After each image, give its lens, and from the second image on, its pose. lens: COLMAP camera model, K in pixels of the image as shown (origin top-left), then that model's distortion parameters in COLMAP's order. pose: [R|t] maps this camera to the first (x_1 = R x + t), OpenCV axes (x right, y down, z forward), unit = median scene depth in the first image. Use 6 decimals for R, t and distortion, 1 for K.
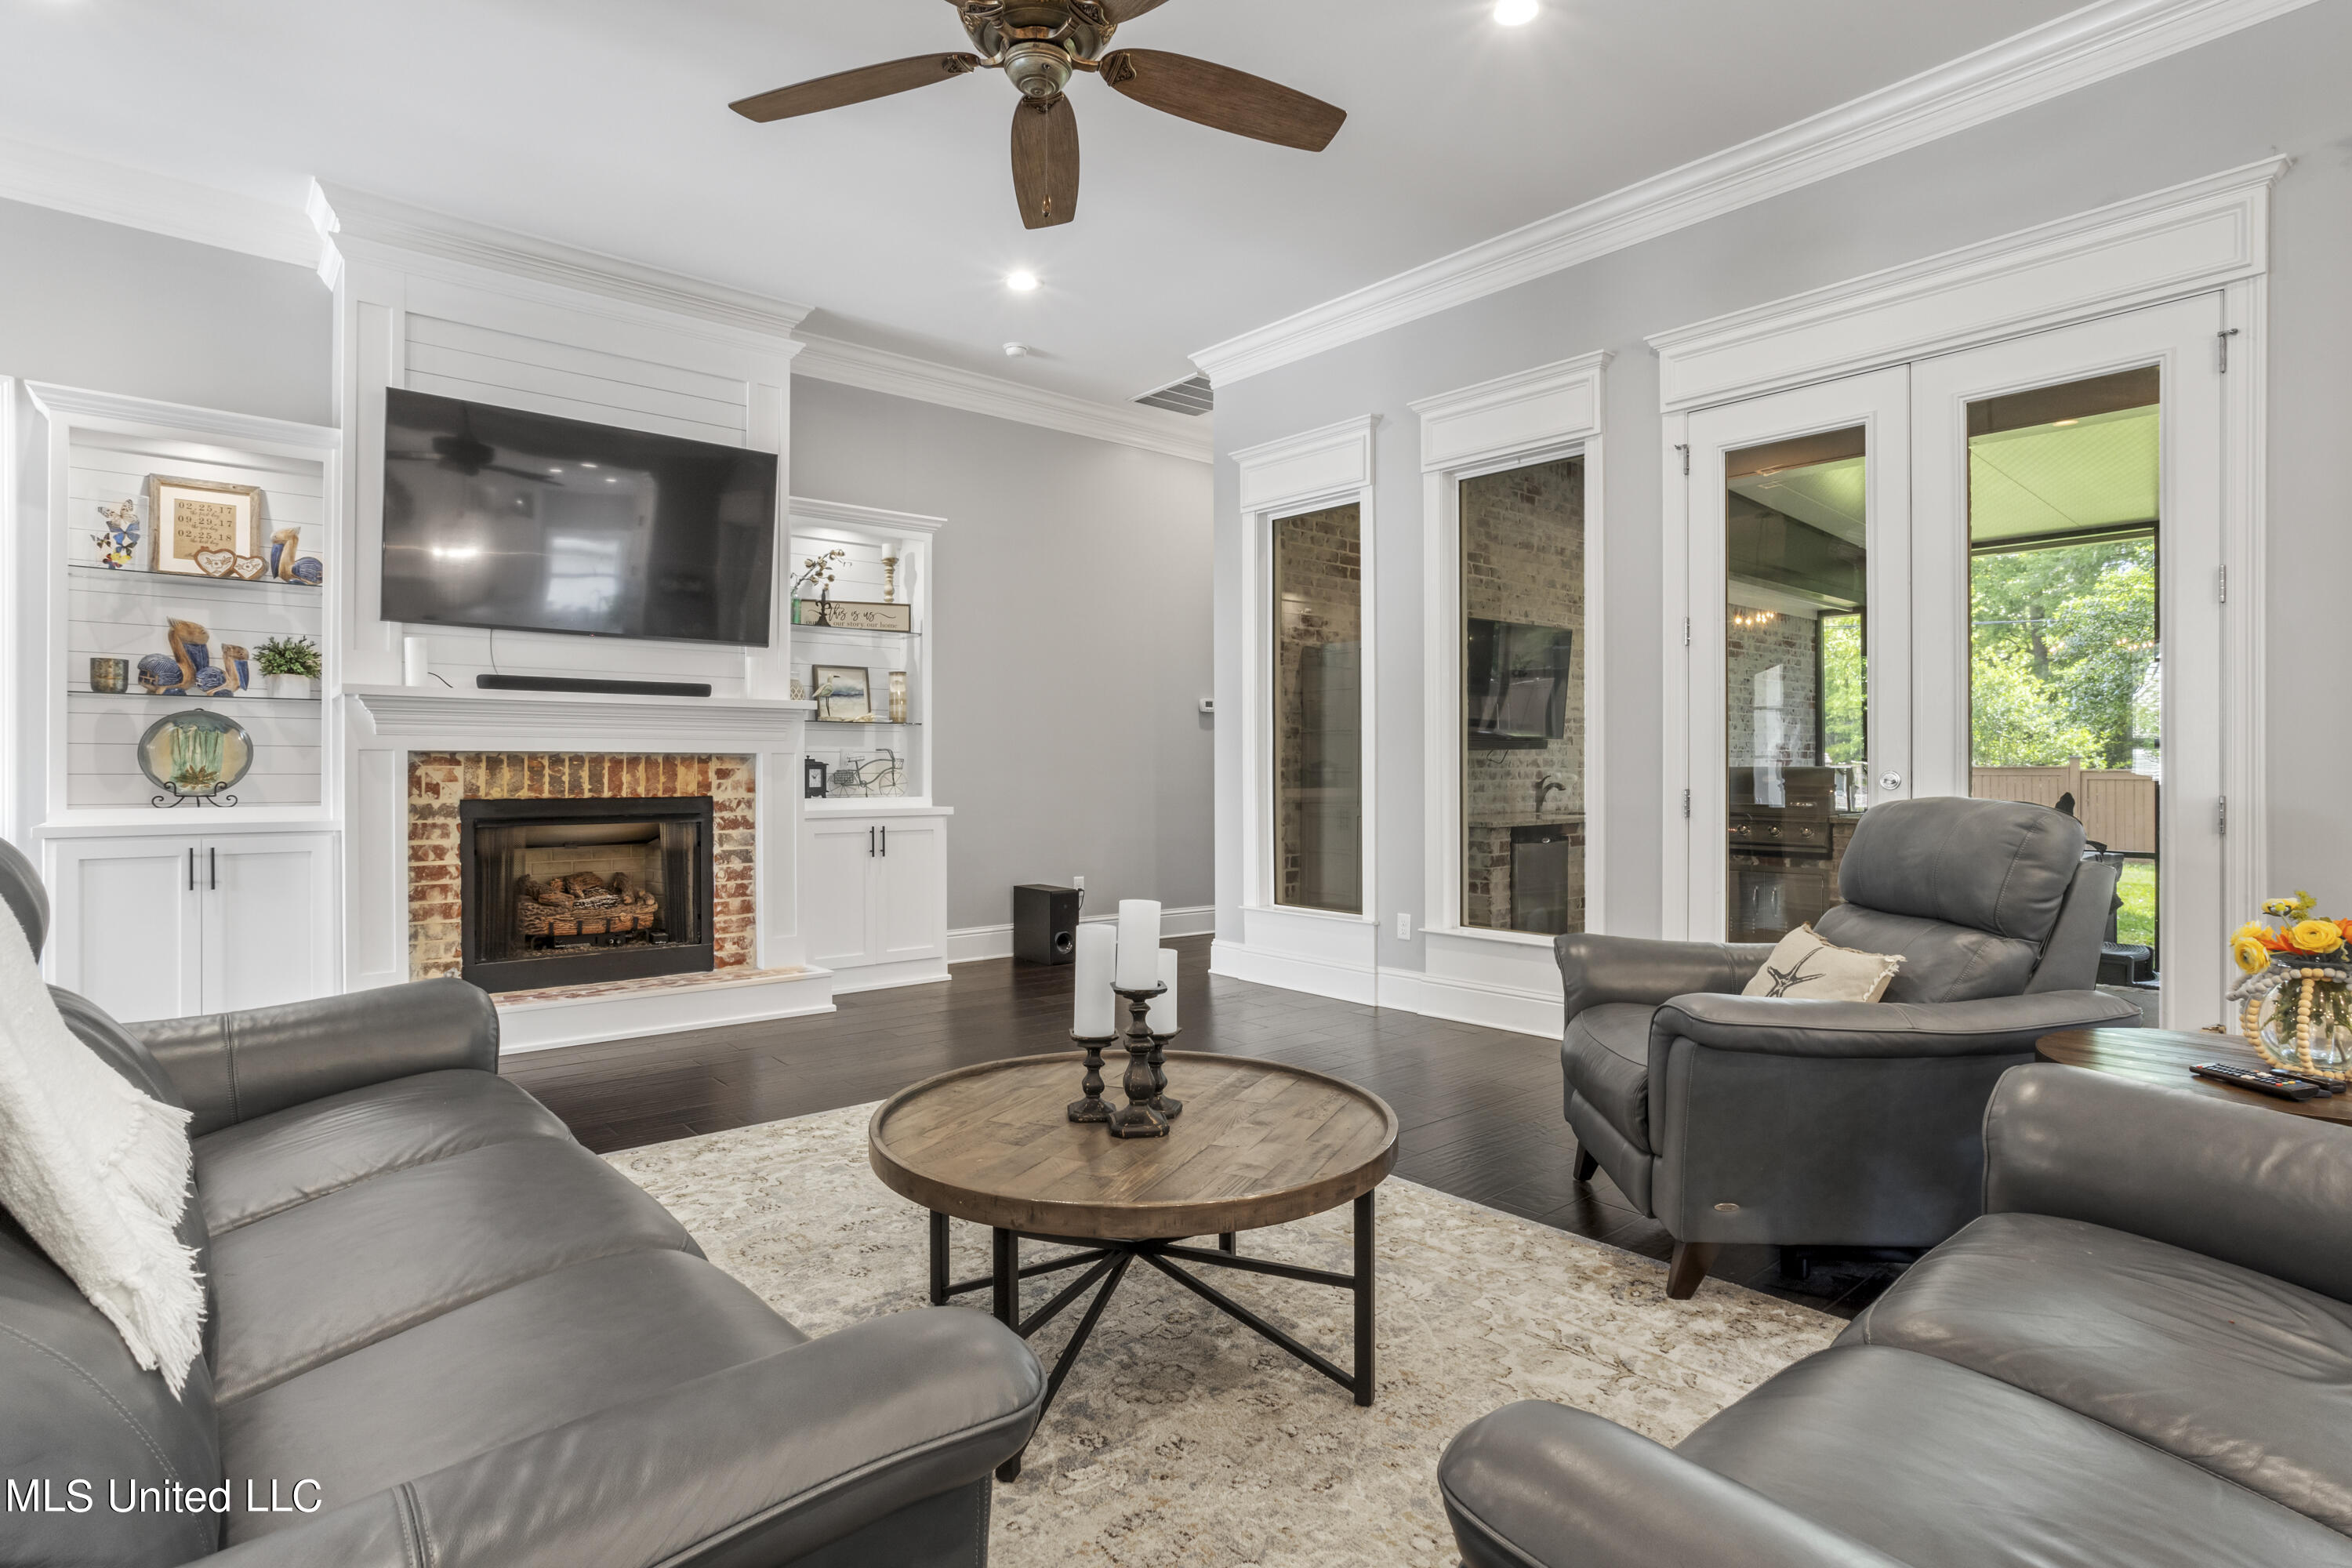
lens RADIAL K [[1194.5, 0, 1177.8], [0, 1194.5, 766.0], [0, 0, 1]] dist [-0.064600, 0.038025]
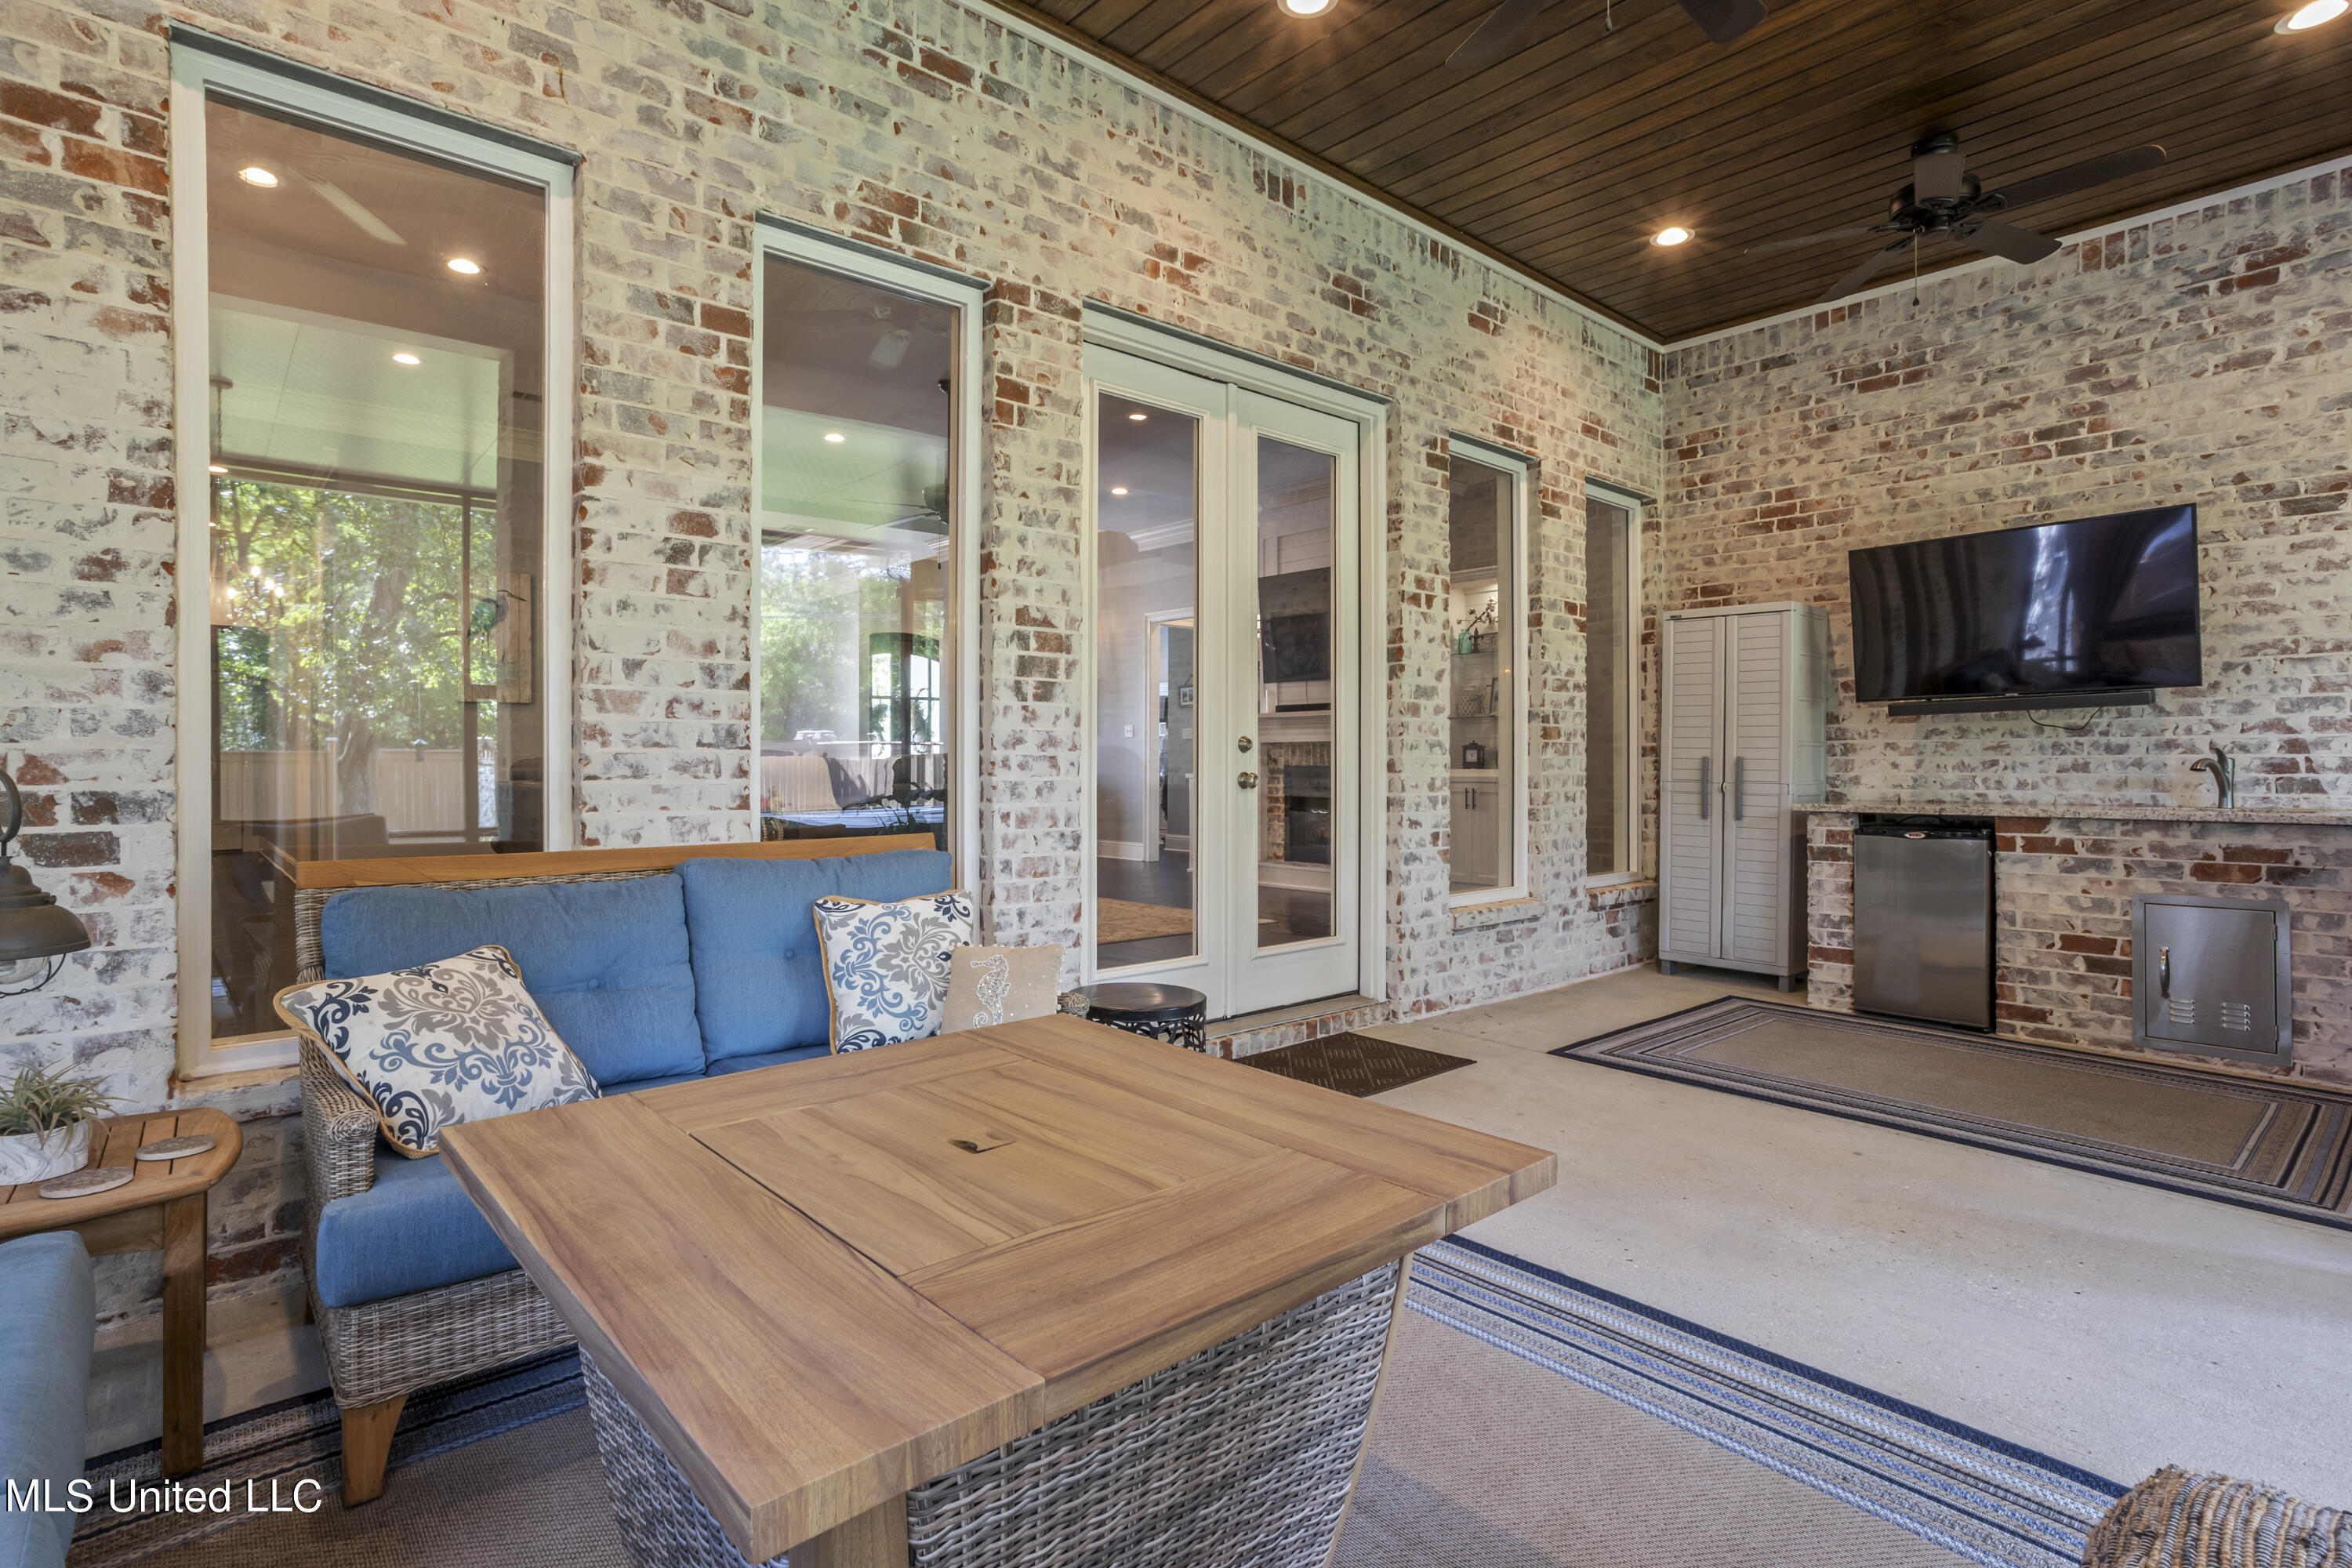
lens RADIAL K [[1168.4, 0, 1179.0], [0, 1168.4, 771.7], [0, 0, 1]] dist [-0.056683, 0.035943]
pose [[0.025629, 0.005995, -0.999654, 1.440734], [0.003350, 0.999976, 0.006083, 0.025083], [0.999666, -0.003505, 0.025608, 0.745518]]
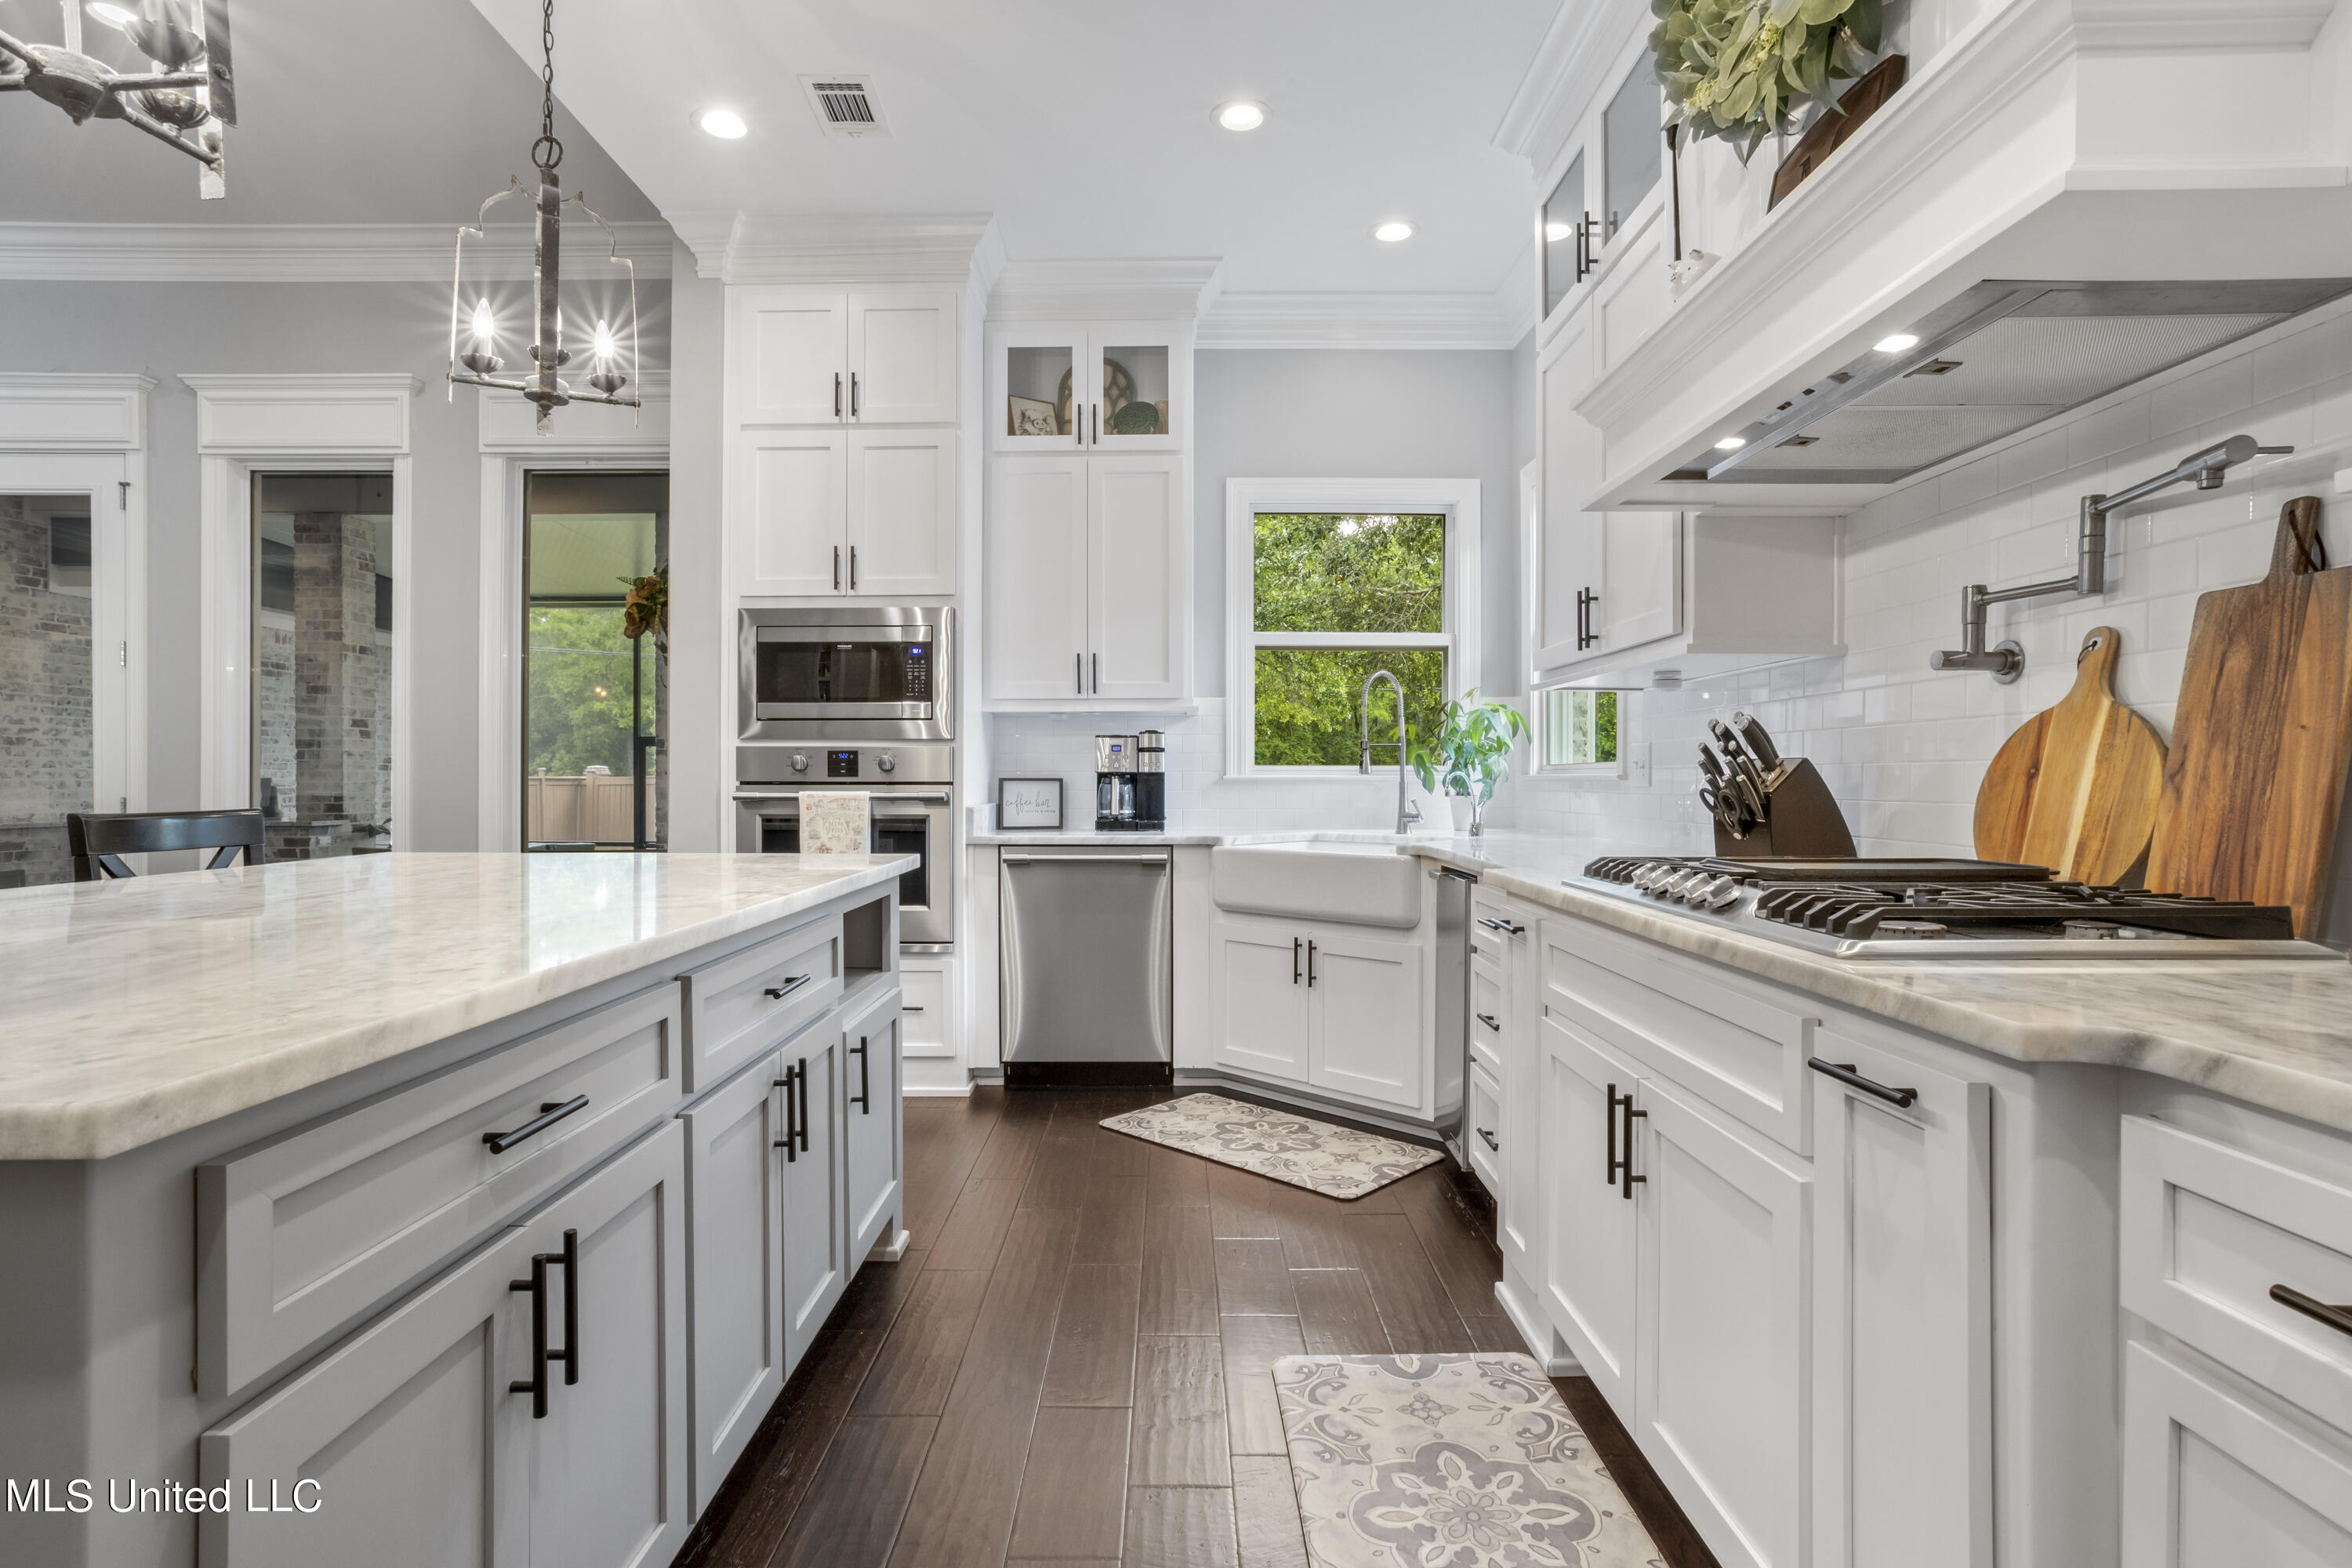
lens RADIAL K [[1153.5, 0, 1167.9], [0, 1153.5, 786.4], [0, 0, 1]] dist [-0.054049, 0.036013]
pose [[0.652165, -0.003246, 0.758070, 0.460836], [-0.002057, 0.999980, 0.006051, -0.000340], [-0.758075, -0.005506, 0.652145, -0.639246]]
